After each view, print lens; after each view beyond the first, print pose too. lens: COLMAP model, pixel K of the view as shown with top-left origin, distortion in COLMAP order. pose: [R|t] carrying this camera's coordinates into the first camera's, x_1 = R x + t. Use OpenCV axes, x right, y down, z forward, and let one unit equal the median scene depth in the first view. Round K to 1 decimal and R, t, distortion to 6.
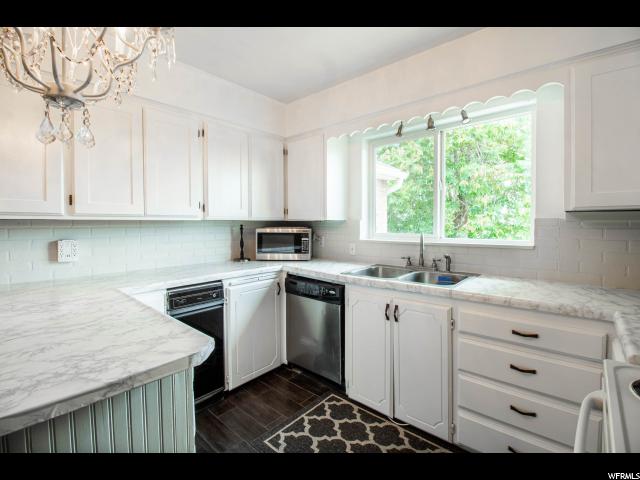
lens RADIAL K [[304.2, 0, 319.9], [0, 304.2, 237.5], [0, 0, 1]] dist [-0.000445, -0.000194]
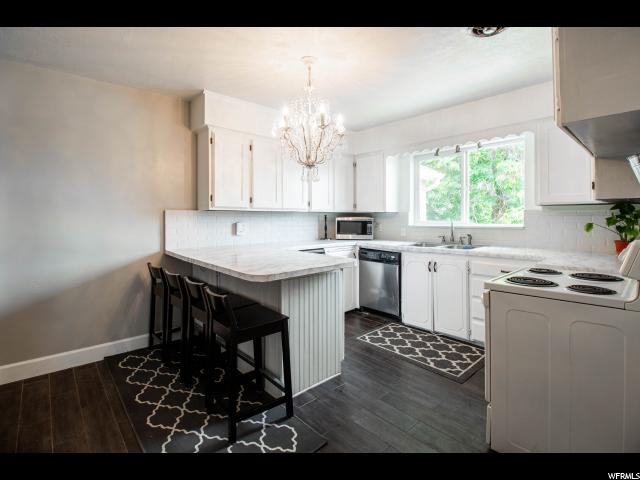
lens RADIAL K [[302.2, 0, 320.7], [0, 302.2, 223.7], [0, 0, 1]] dist [-0.000076, -0.000368]
pose [[0.993606, 0.002671, -0.112876, -0.134412], [-0.005663, 0.999641, -0.026193, 0.043642], [0.112765, 0.026664, 0.993264, -0.522816]]
